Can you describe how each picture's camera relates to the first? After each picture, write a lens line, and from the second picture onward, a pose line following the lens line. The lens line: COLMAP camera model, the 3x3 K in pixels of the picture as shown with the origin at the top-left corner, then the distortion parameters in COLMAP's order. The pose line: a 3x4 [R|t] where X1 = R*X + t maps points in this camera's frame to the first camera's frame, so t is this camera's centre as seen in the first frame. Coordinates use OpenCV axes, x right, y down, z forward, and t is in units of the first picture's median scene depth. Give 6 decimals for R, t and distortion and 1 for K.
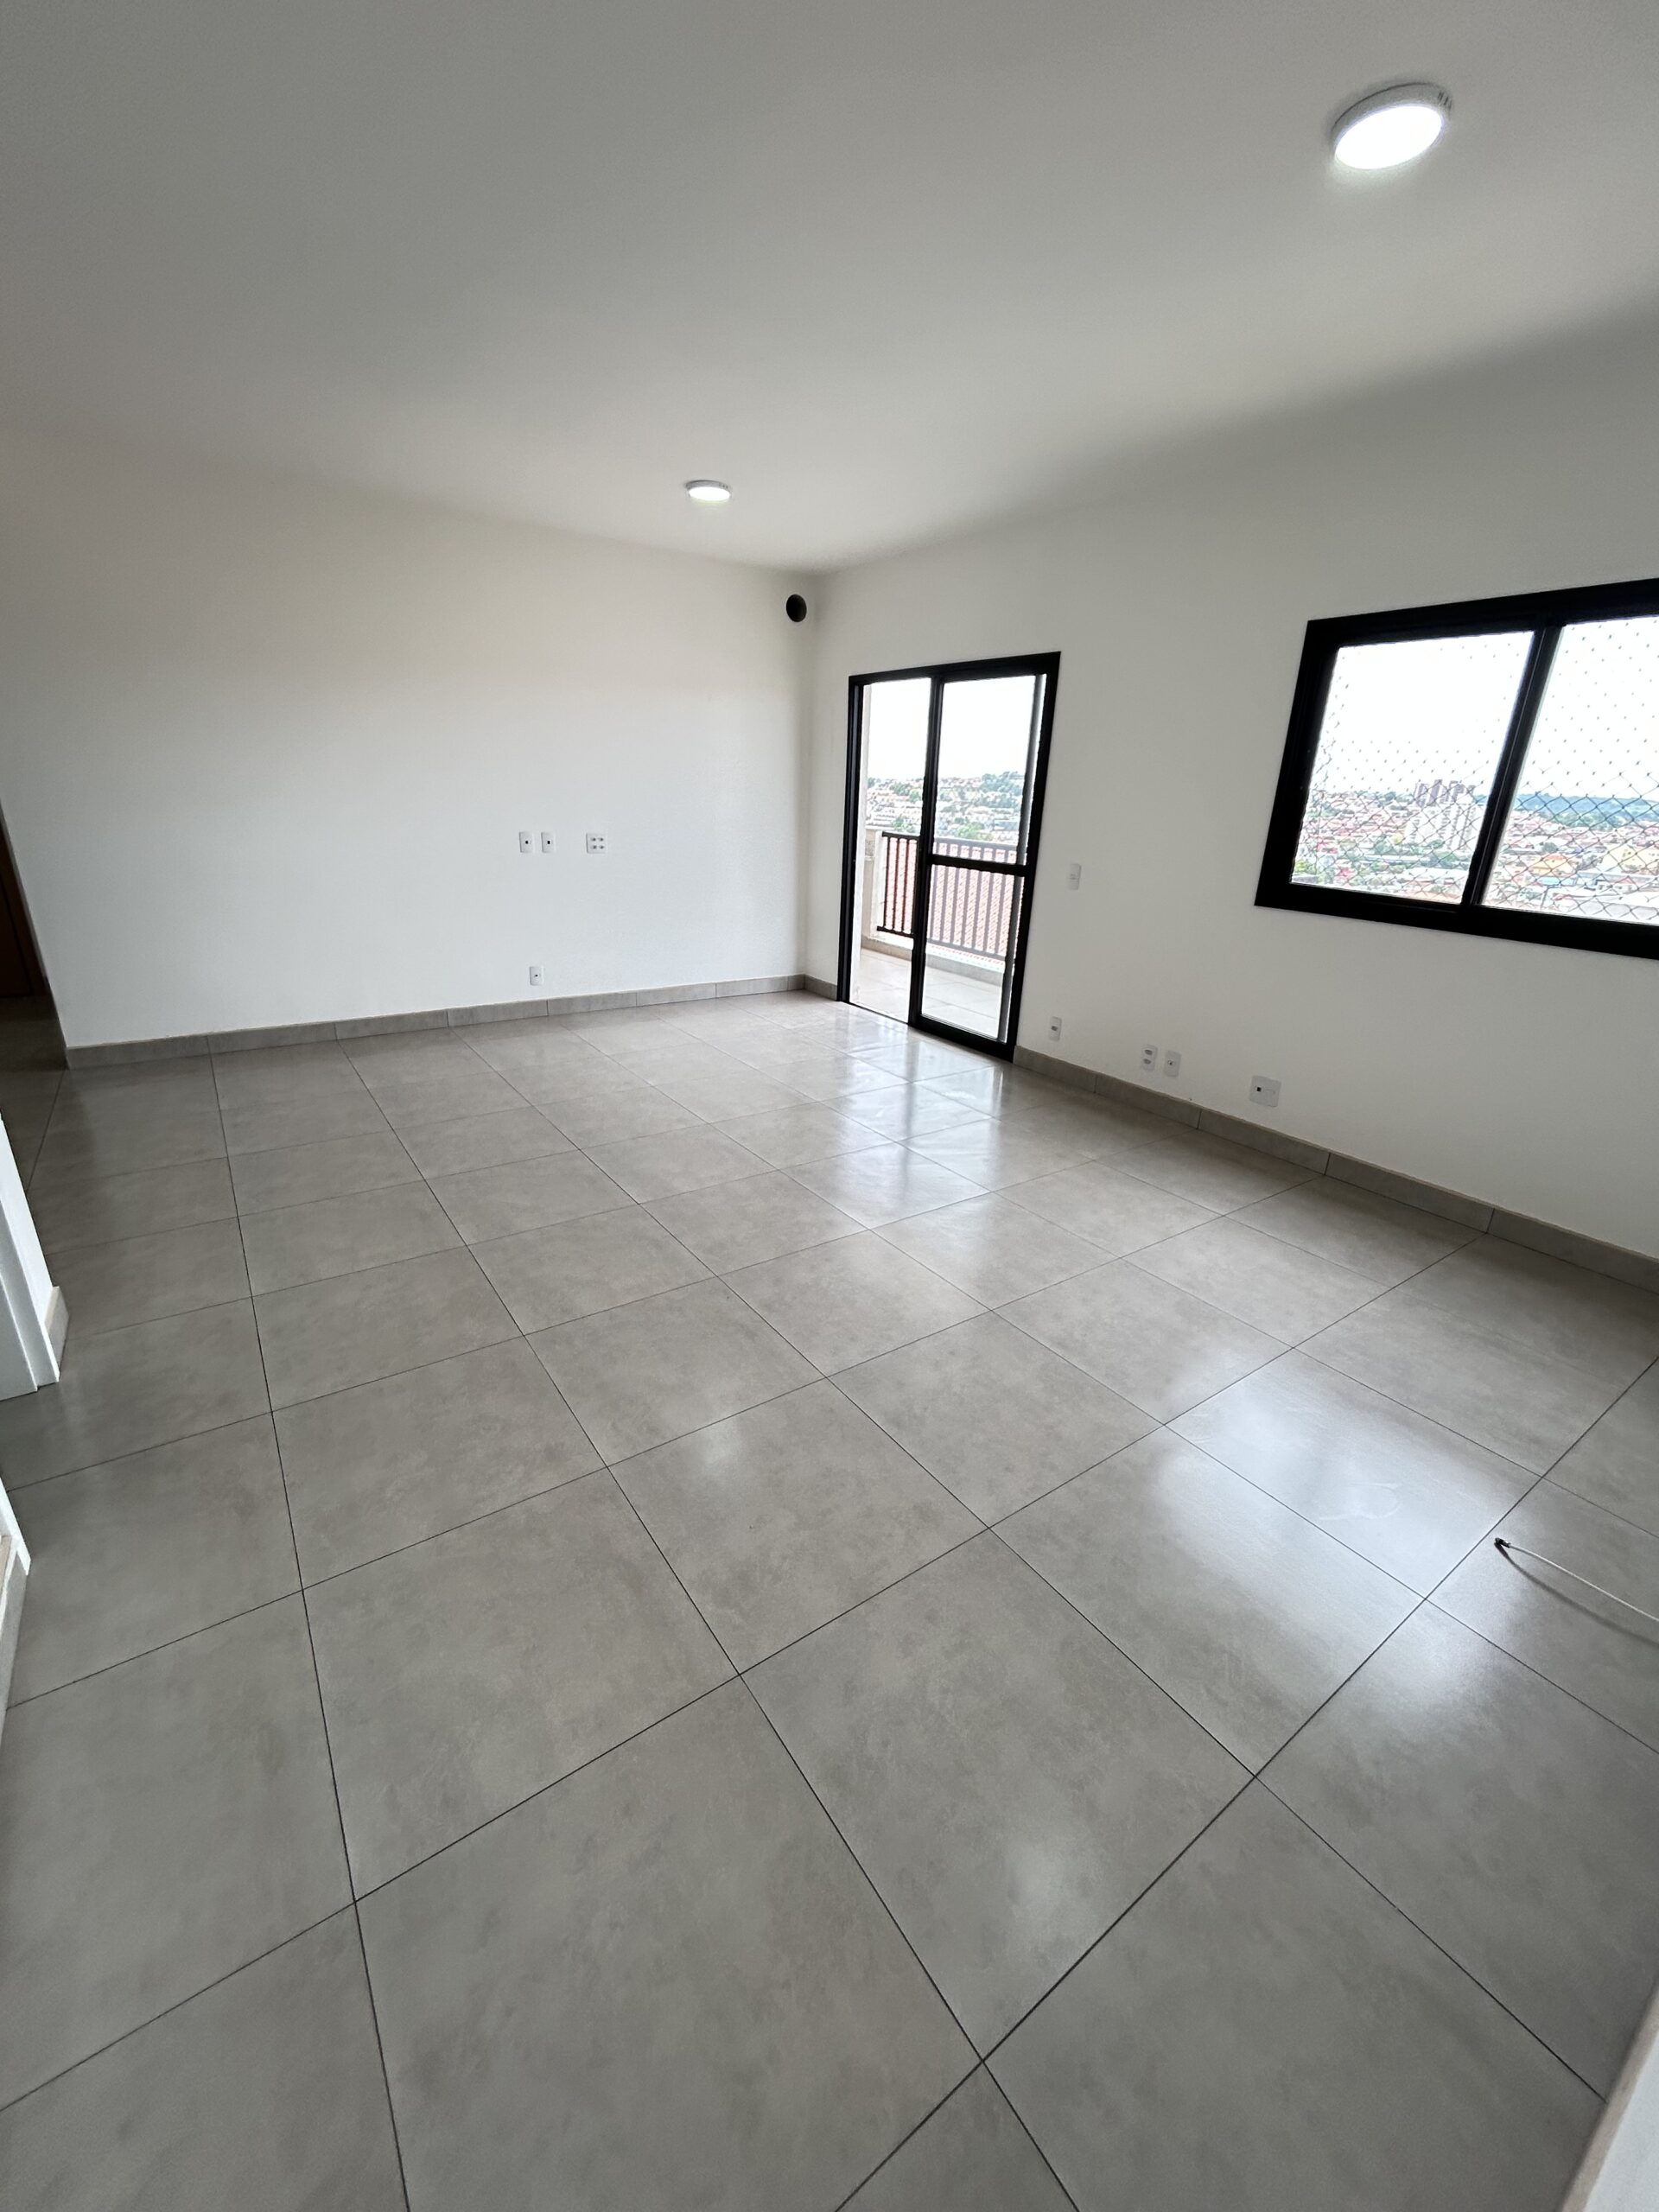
lens RADIAL K [[893.4, 0, 828.8], [0, 893.4, 1086.8], [0, 0, 1]] dist [-0.001169, 0.000994]
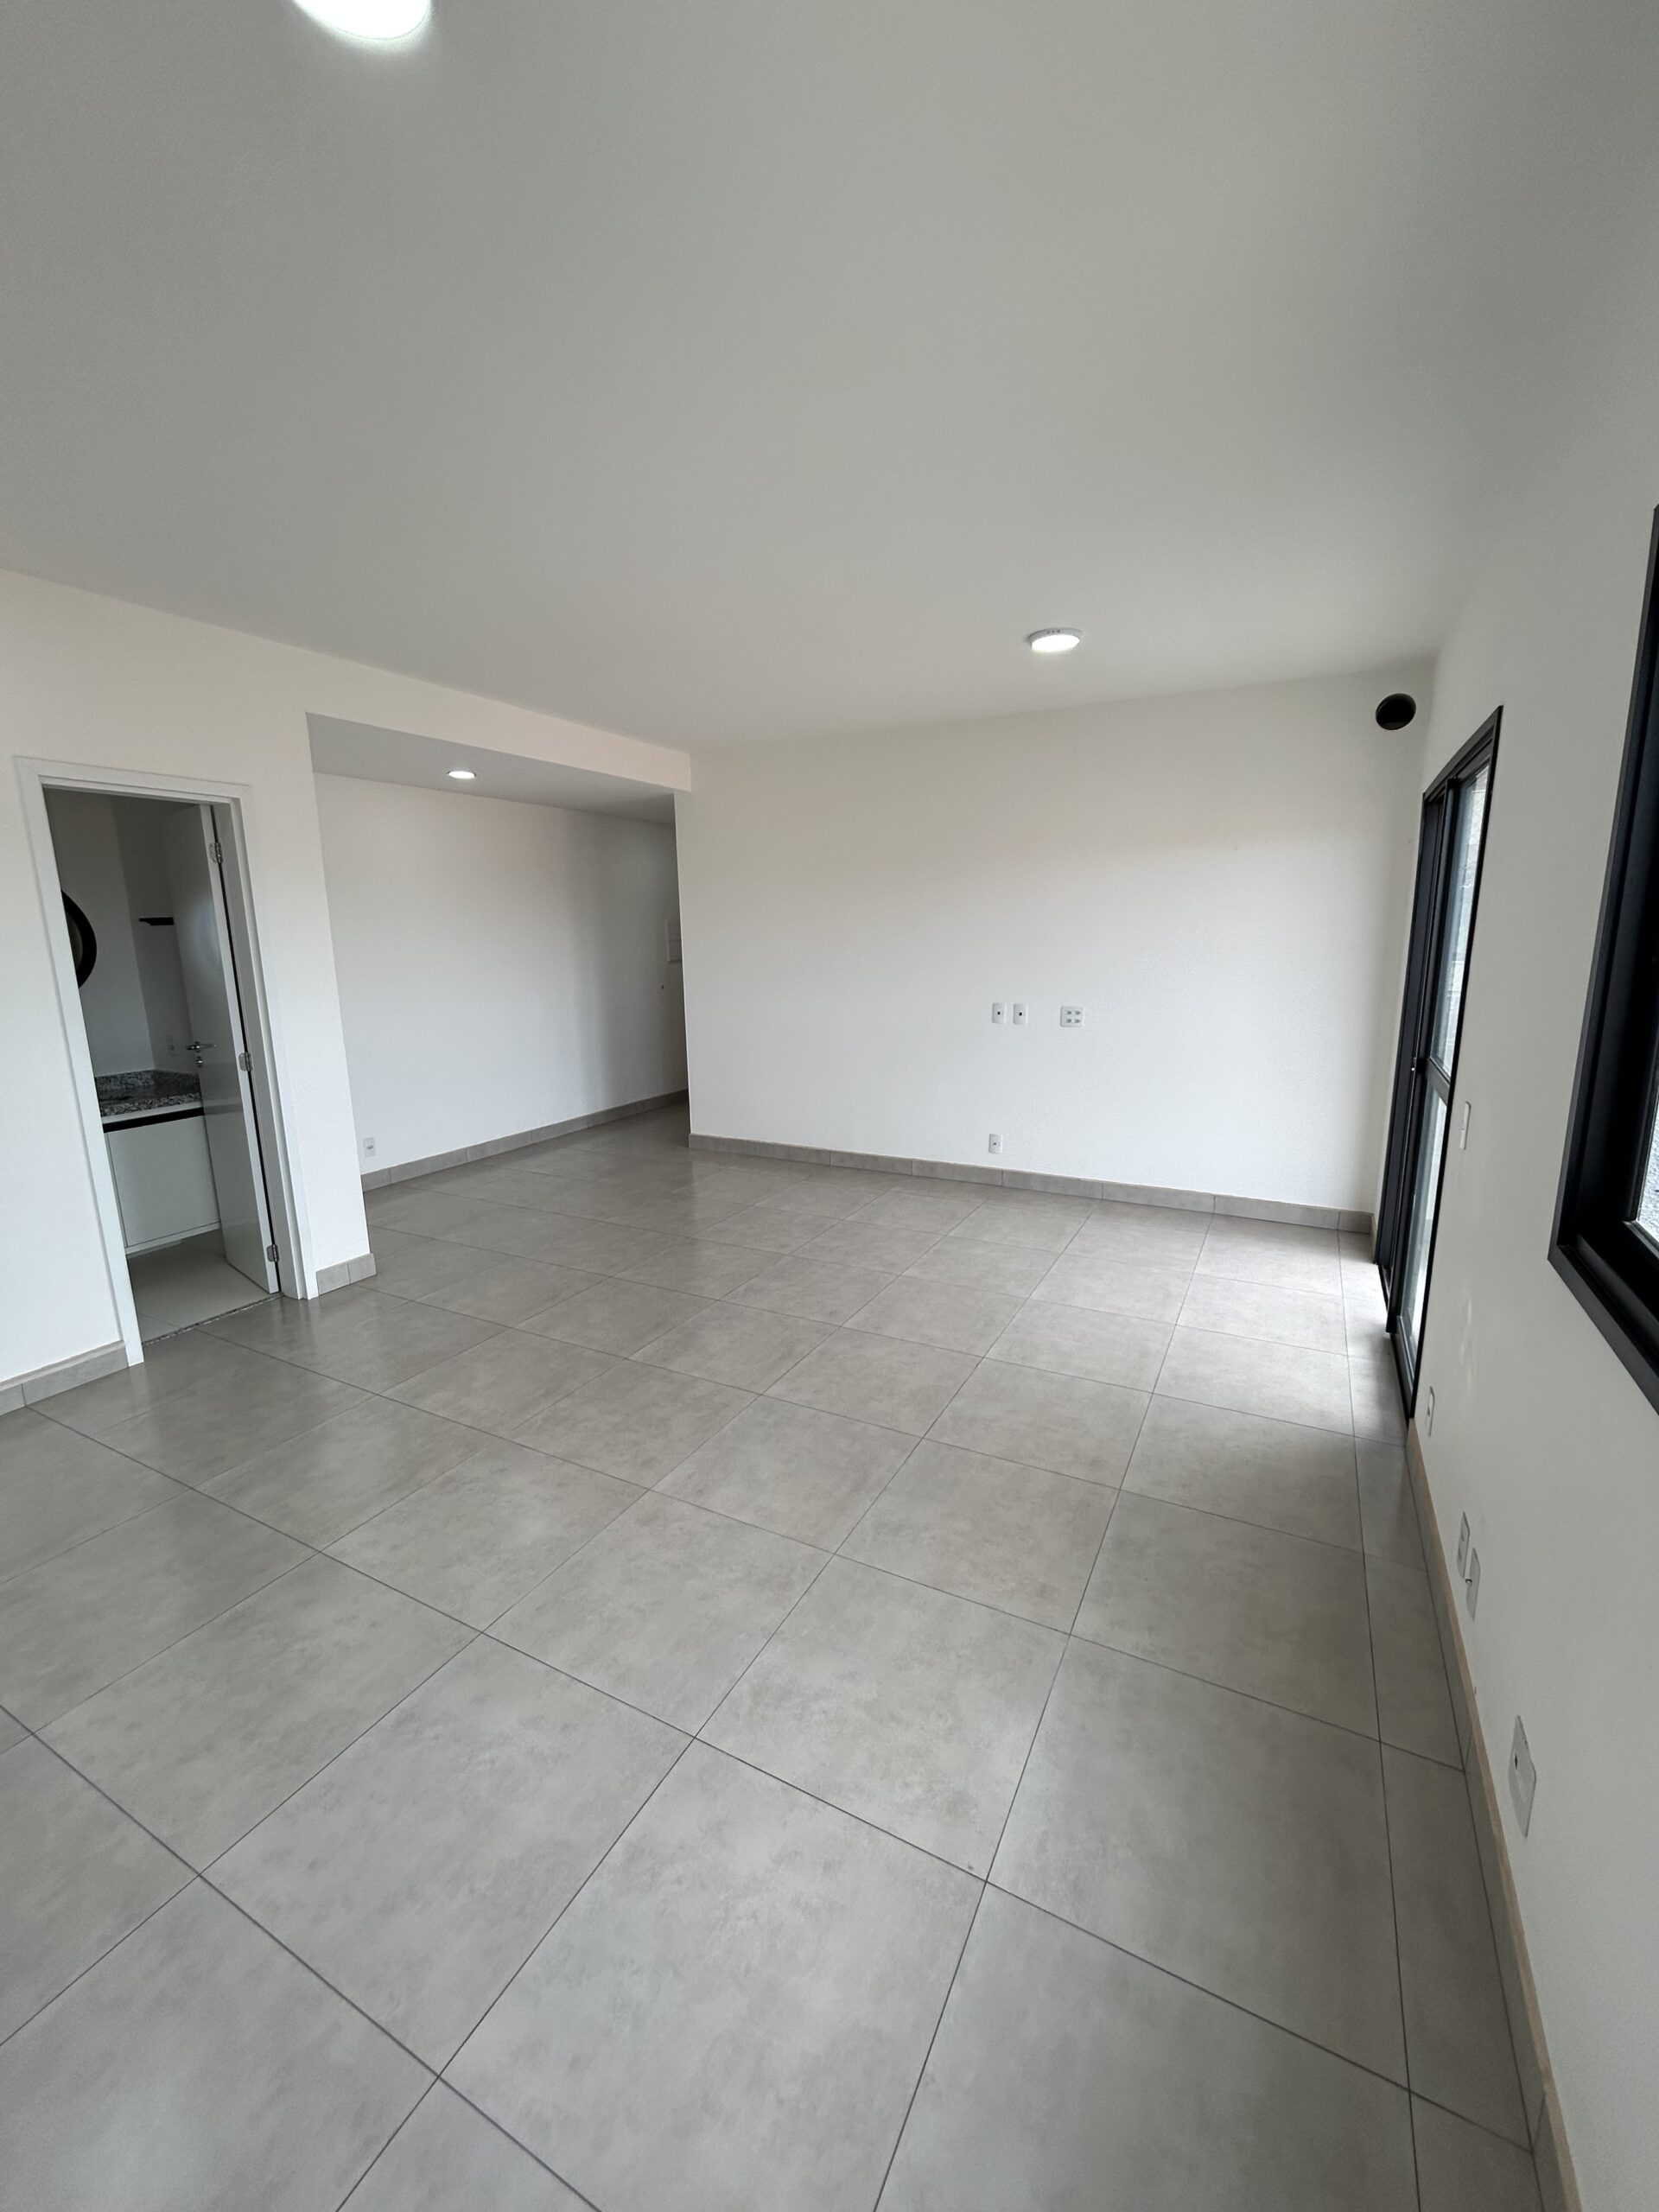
lens RADIAL K [[893.4, 0, 837.0], [0, 893.4, 1094.2], [0, 0, 1]] dist [-0.001169, 0.000994]
pose [[0.460636, 0.119159, -0.879554, 0.819101], [-0.256844, 0.966446, -0.003582, -0.236827], [0.849615, 0.227558, 0.475785, 0.685002]]
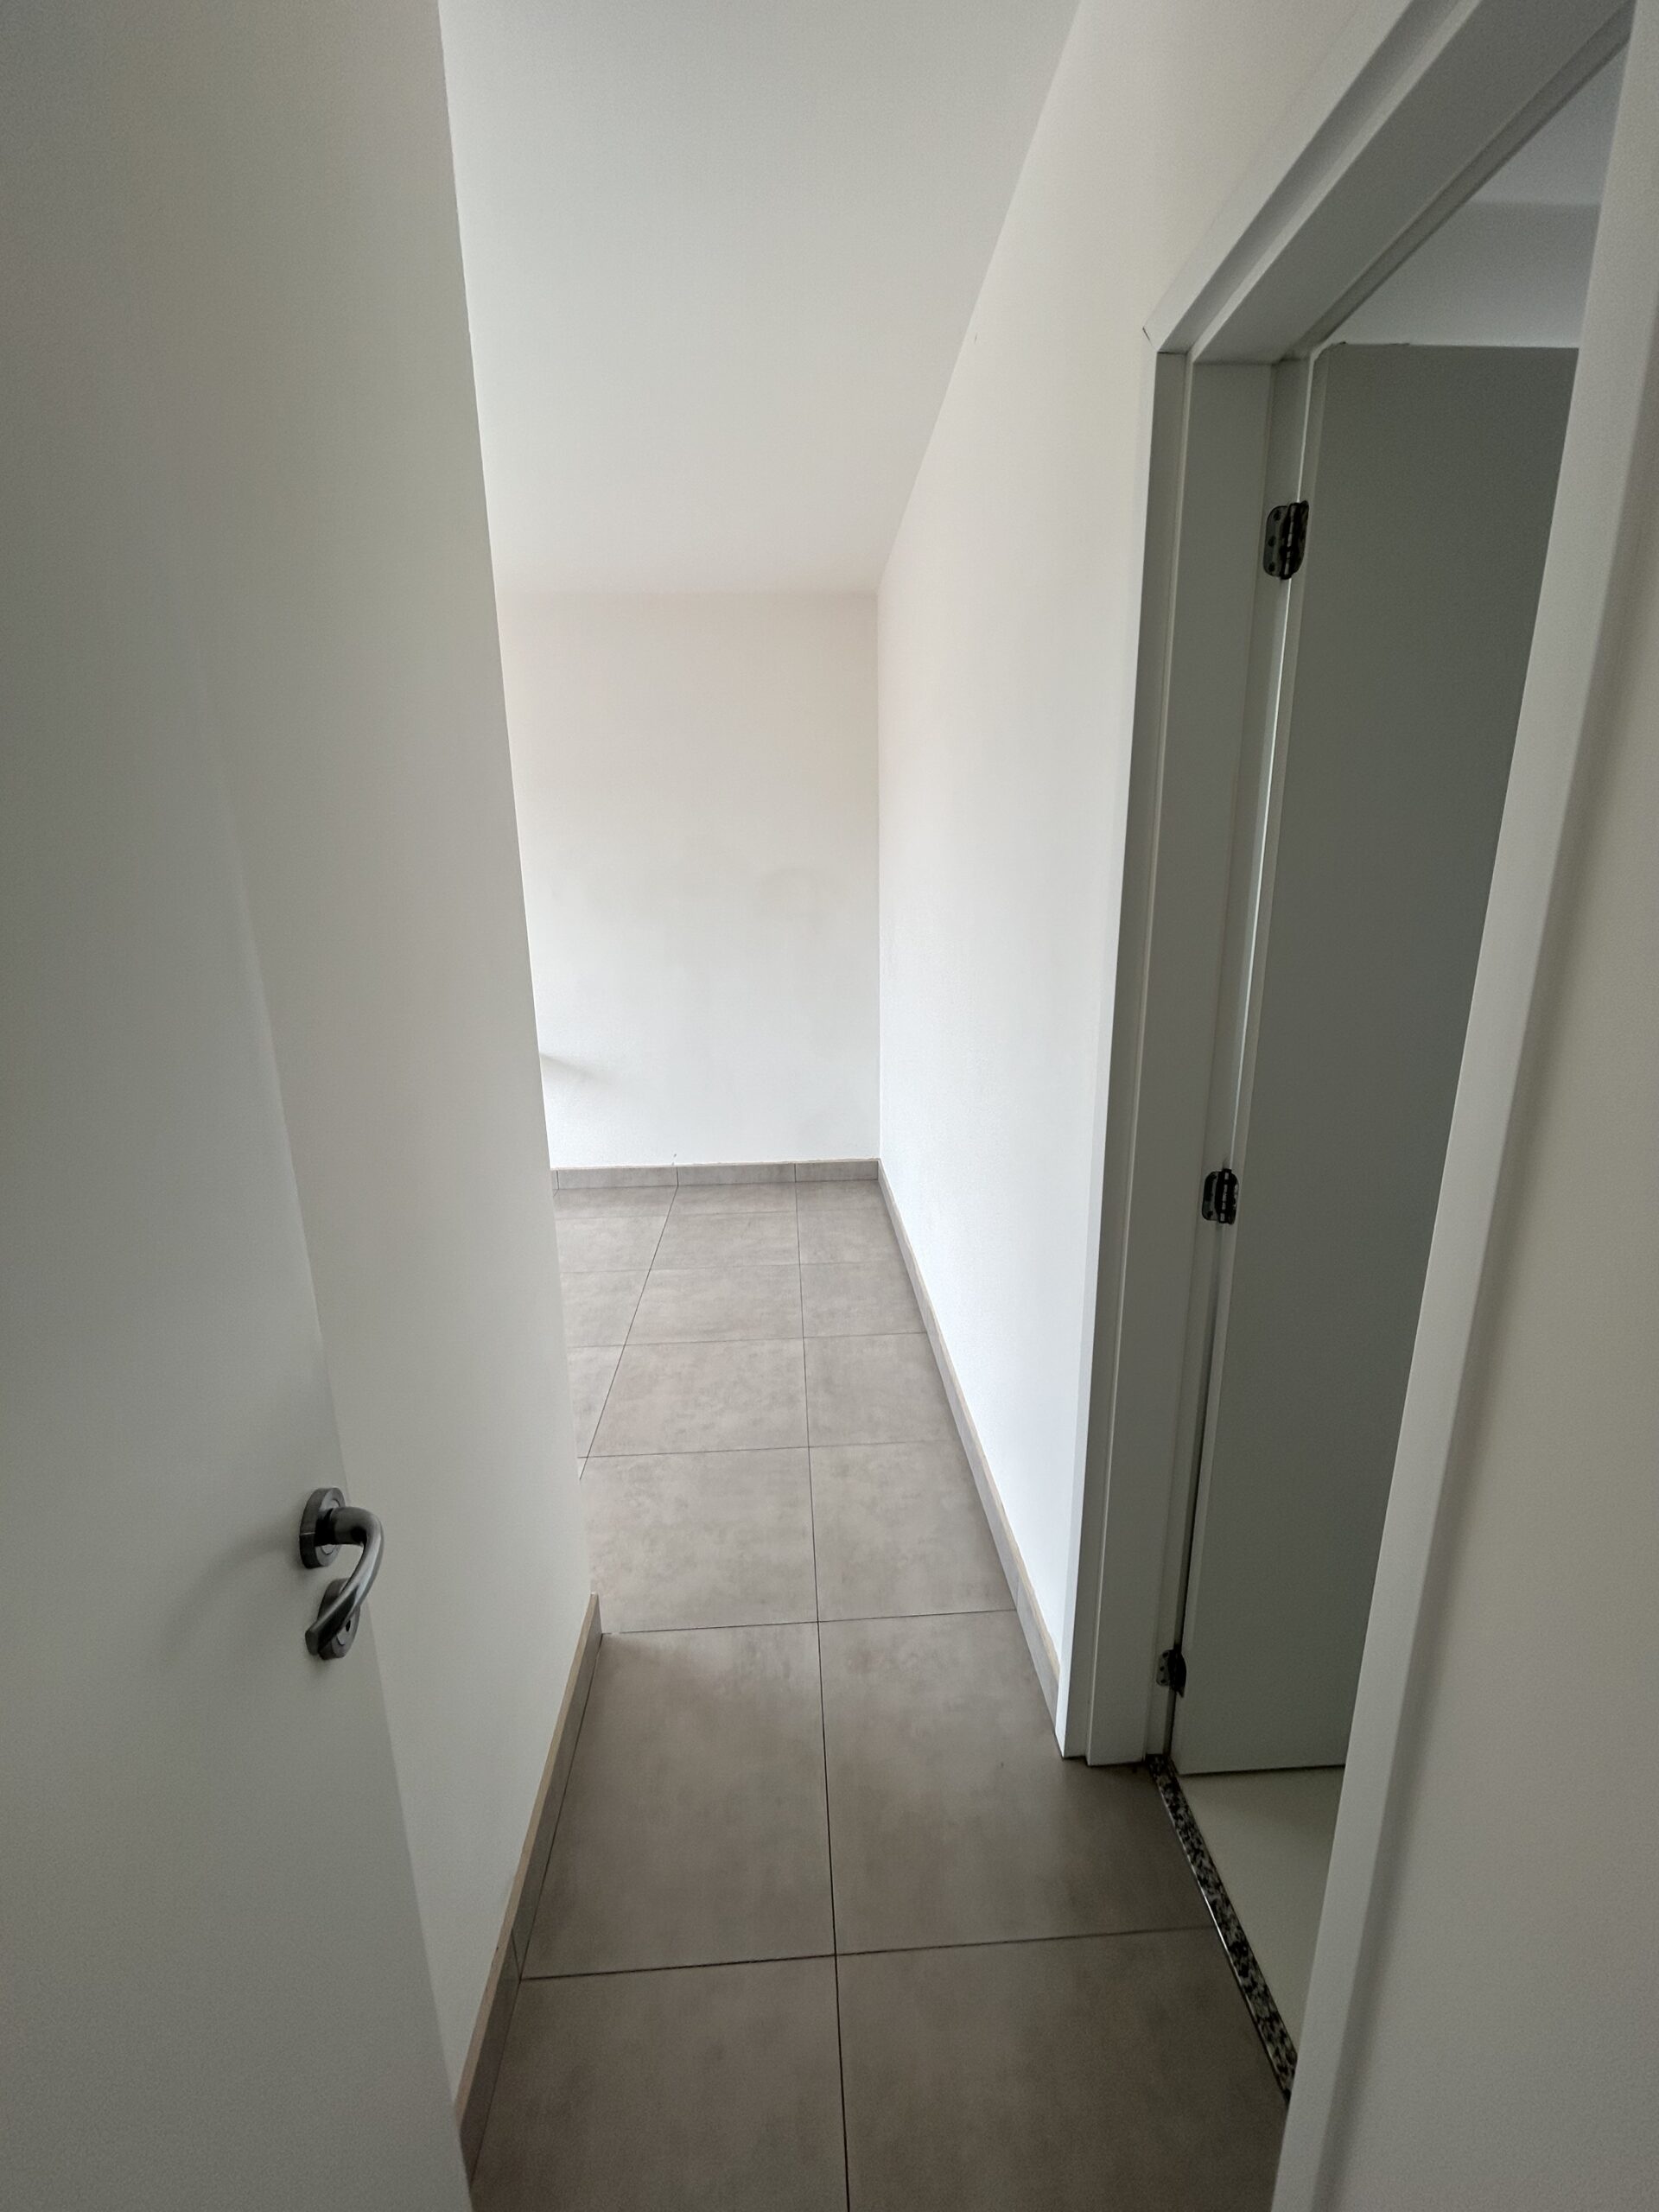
lens RADIAL K [[893.4, 0, 843.6], [0, 893.4, 1107.0], [0, 0, 1]] dist [-0.001169, 0.000994]
pose [[-0.854673, -0.145765, 0.498283, -0.926961], [0.162252, 0.836706, 0.523065, -0.468363], [-0.493161, 0.527897, -0.691460, 1.220542]]
